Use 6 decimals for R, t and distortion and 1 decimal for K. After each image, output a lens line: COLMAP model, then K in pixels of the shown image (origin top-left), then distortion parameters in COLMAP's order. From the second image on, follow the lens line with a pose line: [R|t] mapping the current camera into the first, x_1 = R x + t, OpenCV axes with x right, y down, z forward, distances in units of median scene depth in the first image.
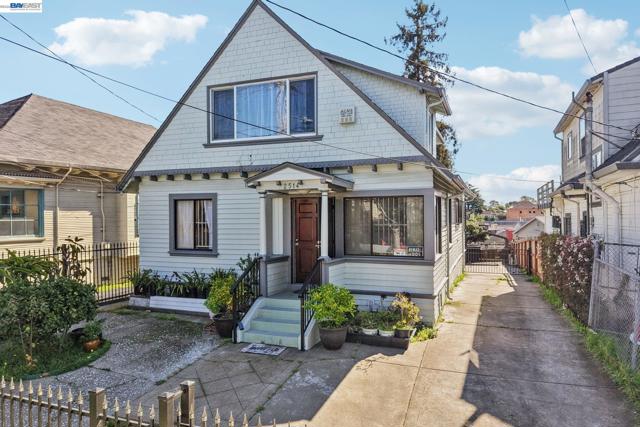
lens RADIAL K [[439.8, 0, 302.5], [0, 439.8, 212.8], [0, 0, 1]] dist [0.002413, -0.000782]
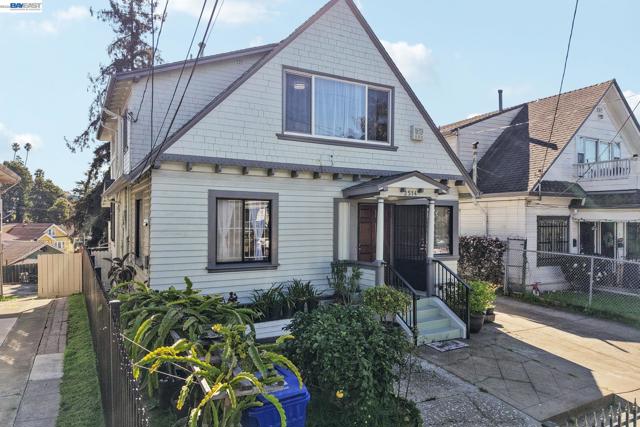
lens RADIAL K [[449.4, 0, 323.5], [0, 449.4, 215.1], [0, 0, 1]] dist [0.008997, -0.010080]
pose [[0.620590, 0.014249, 0.784006, -0.854163], [-0.016573, 0.999850, -0.005053, 0.000662], [-0.783960, -0.009858, 0.620733, 0.412341]]
